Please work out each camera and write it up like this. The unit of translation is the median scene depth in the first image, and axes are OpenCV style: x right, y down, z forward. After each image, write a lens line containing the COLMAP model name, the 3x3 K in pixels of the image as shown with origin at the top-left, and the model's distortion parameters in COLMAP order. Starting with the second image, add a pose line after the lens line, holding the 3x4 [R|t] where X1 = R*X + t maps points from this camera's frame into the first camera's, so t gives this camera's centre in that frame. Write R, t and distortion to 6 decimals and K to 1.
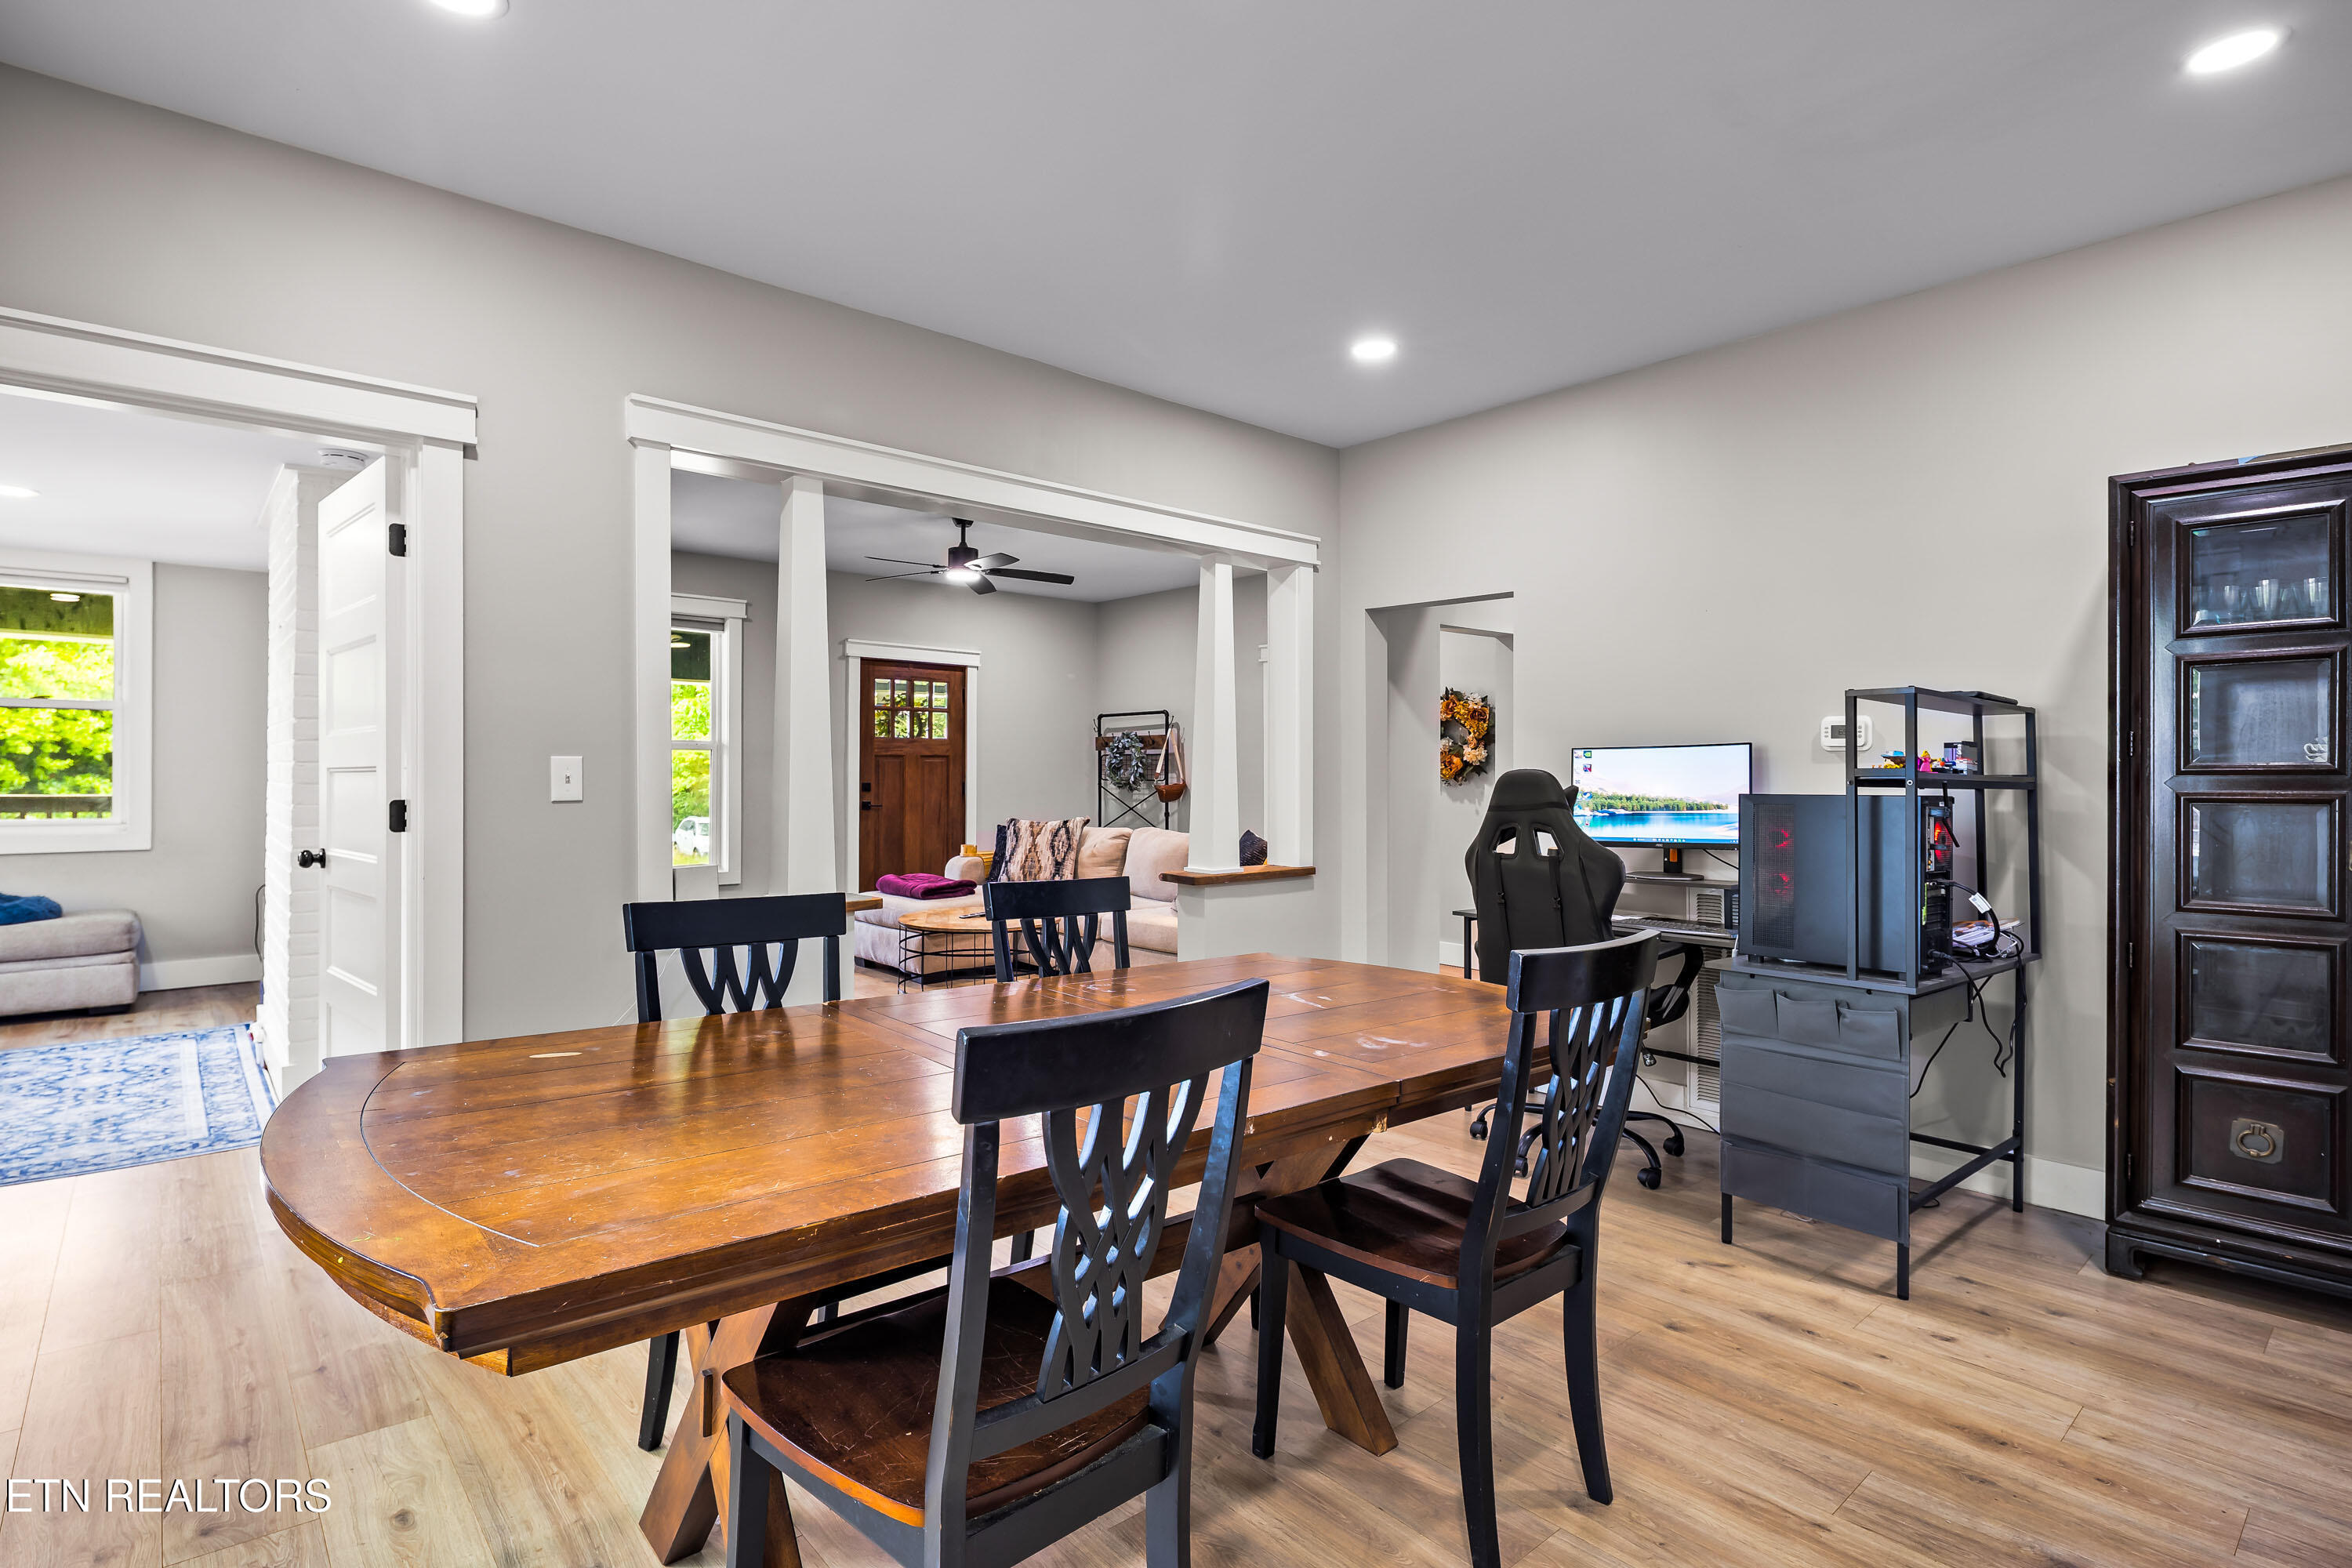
lens RADIAL K [[1142.1, 0, 1176.0], [0, 1142.1, 784.0], [0, 0, 1]] dist [0.000313, 0.000227]
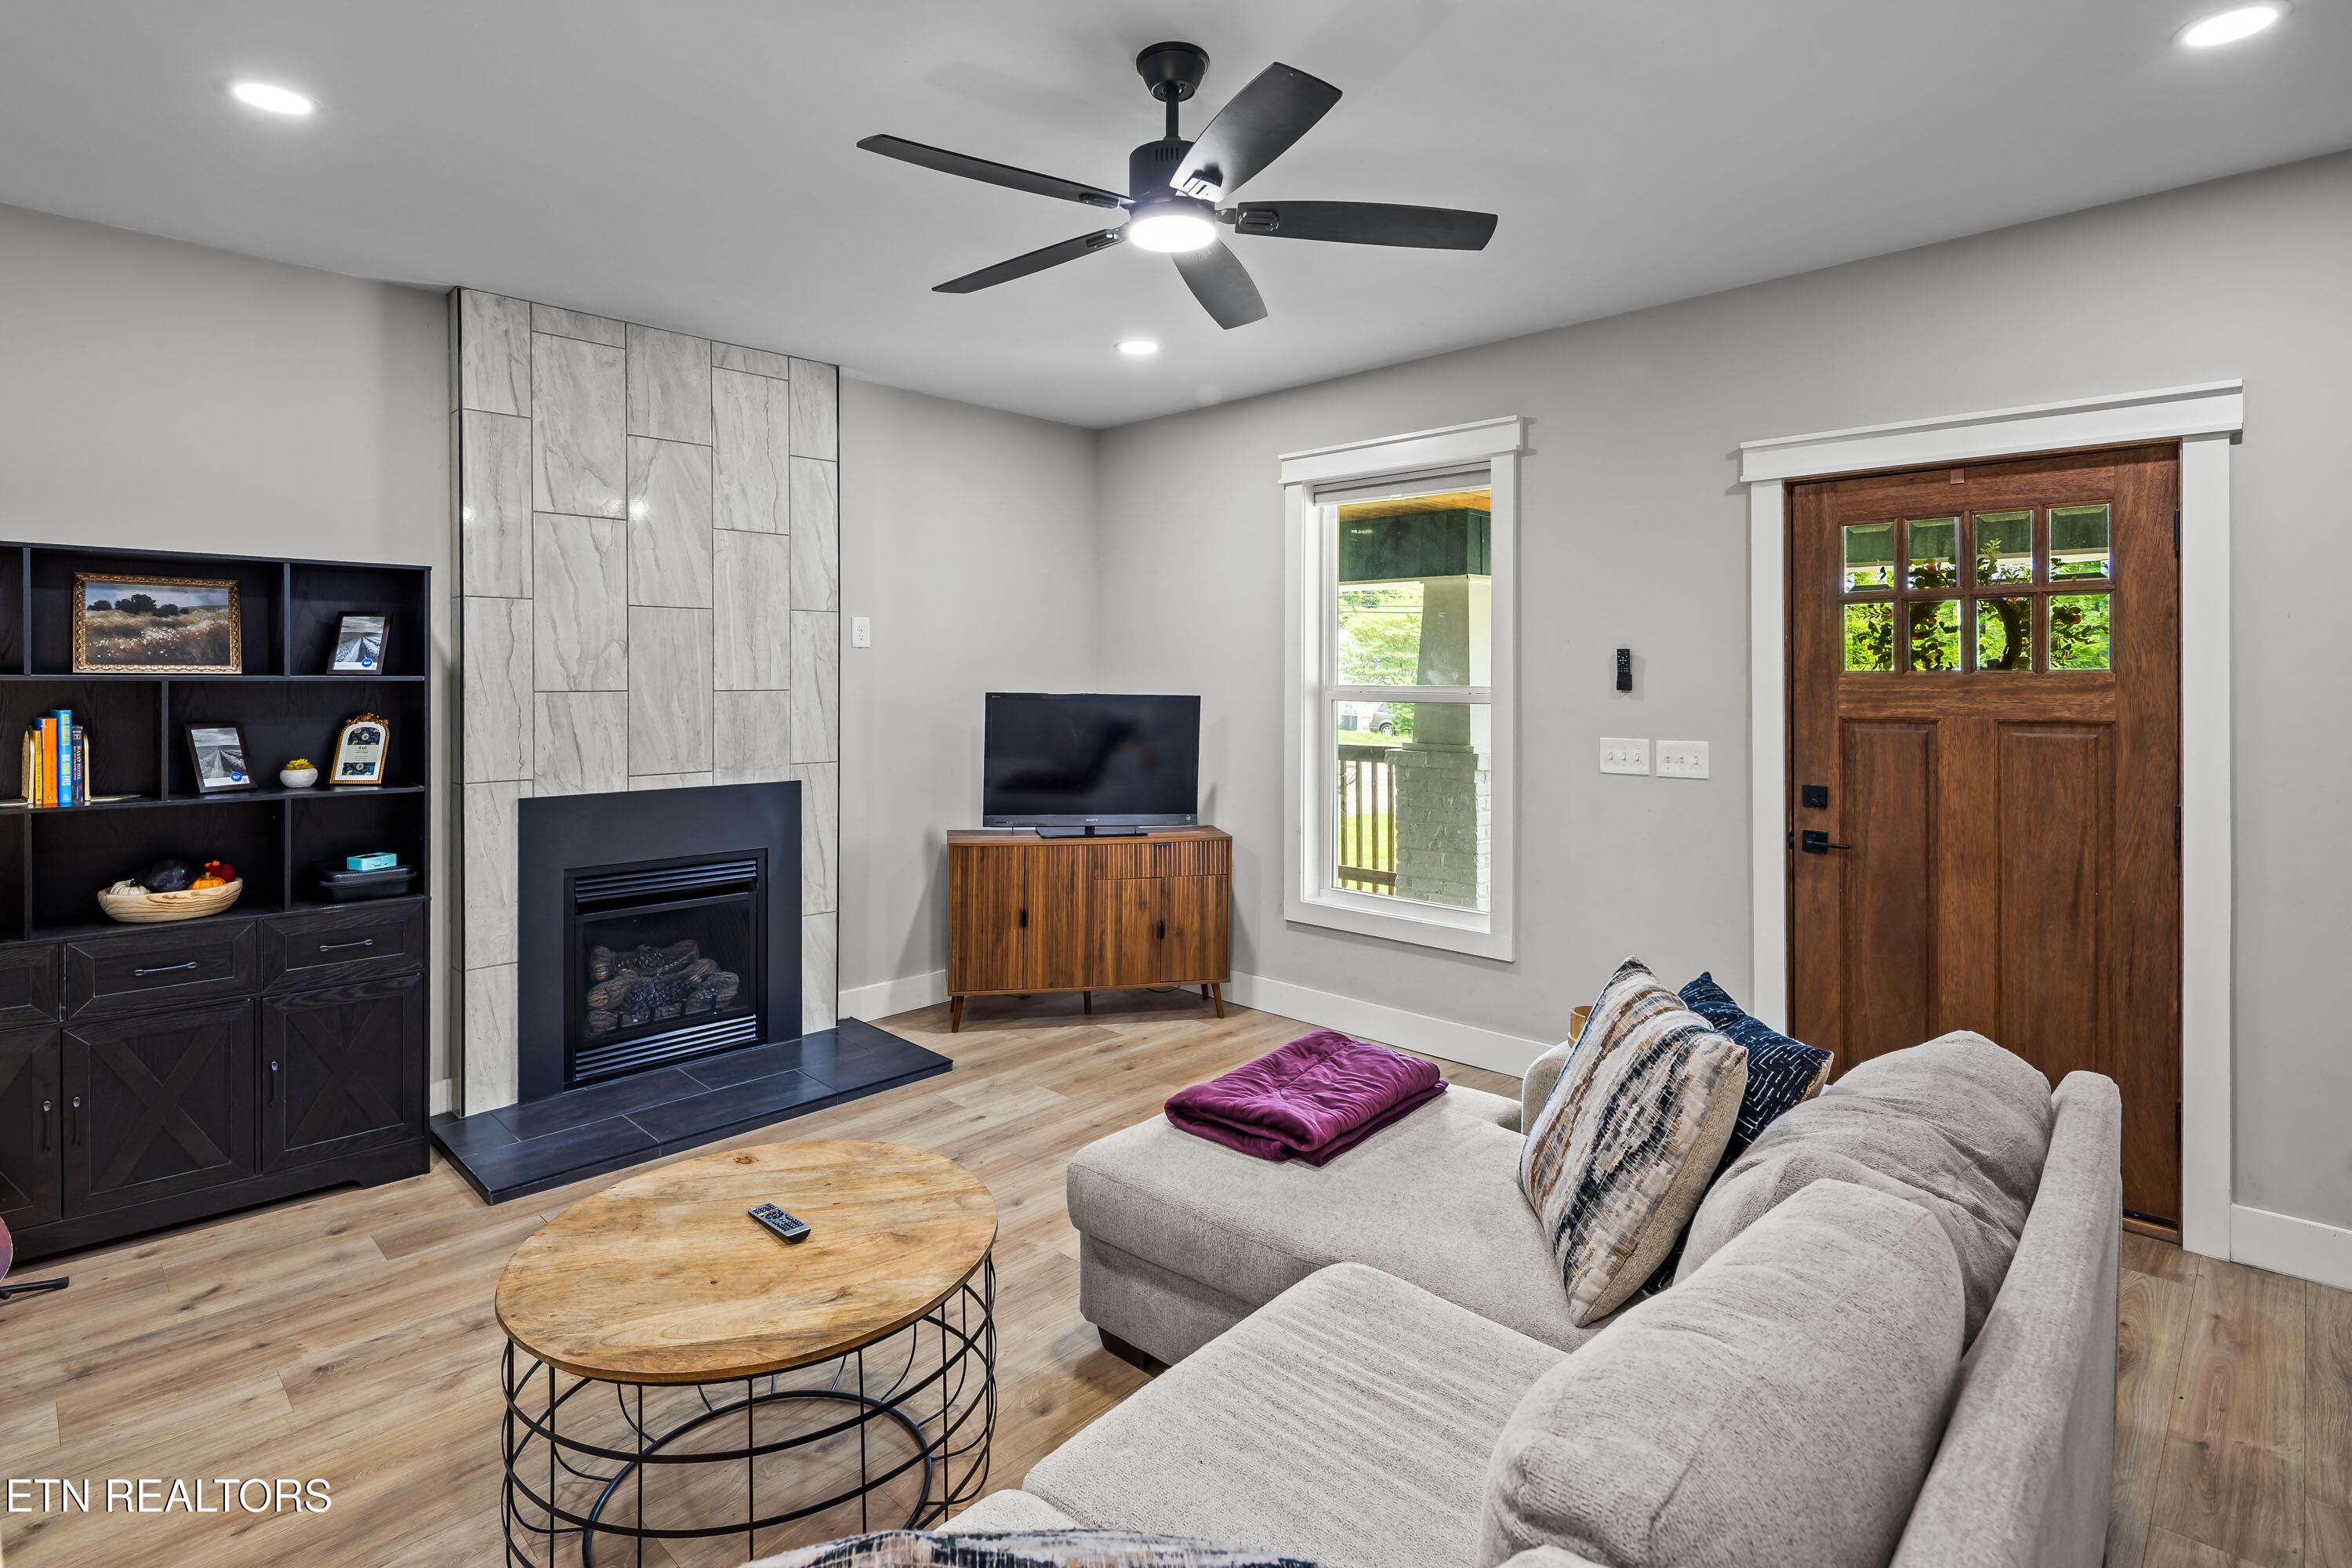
lens RADIAL K [[1167.8, 0, 1167.2], [0, 1167.8, 695.7], [0, 0, 1]] dist [0.004823, 0.000877]
pose [[0.052708, 0.012780, -0.998528, 0.129269], [-0.009822, 0.999876, 0.012279, -0.035113], [0.998562, 0.009160, 0.052827, 0.735346]]
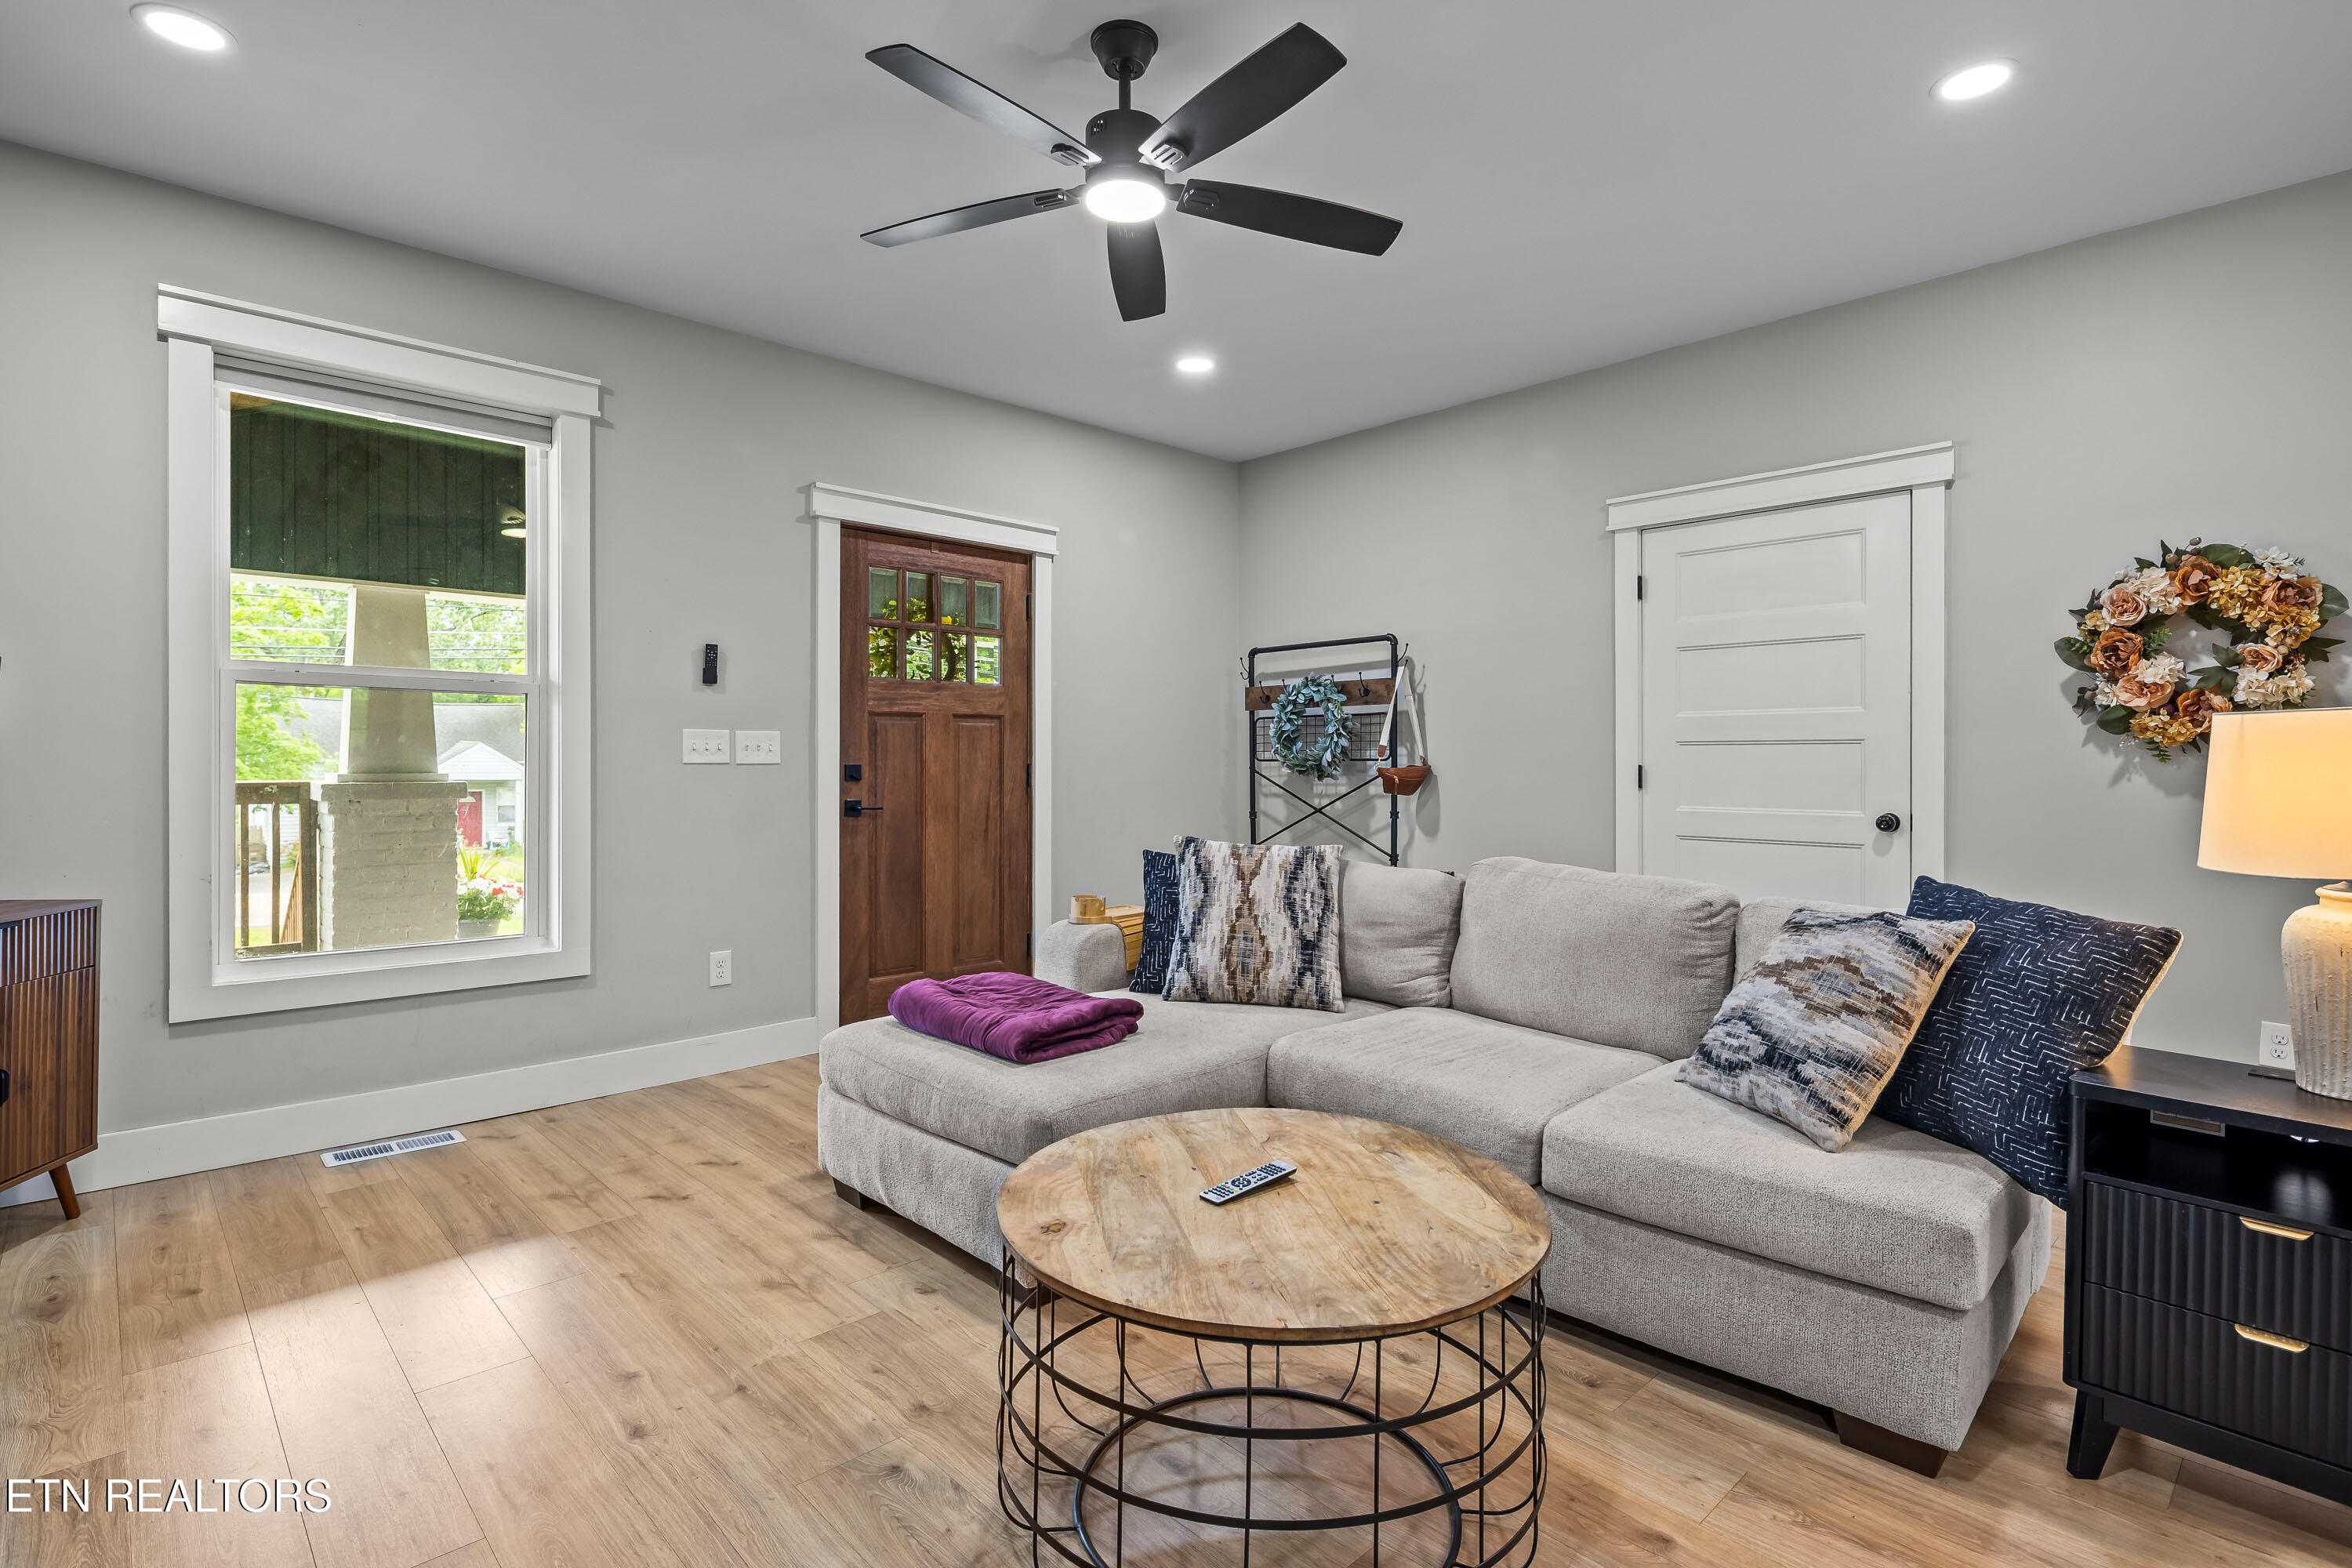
lens RADIAL K [[1142.1, 0, 1176.0], [0, 1142.1, 784.0], [0, 0, 1]] dist [0.000313, 0.000227]
pose [[0.999689, -0.001679, 0.024896, -0.134037], [0.001556, 0.999987, 0.004947, 0.005541], [-0.024904, -0.004907, 0.999678, 0.465921]]
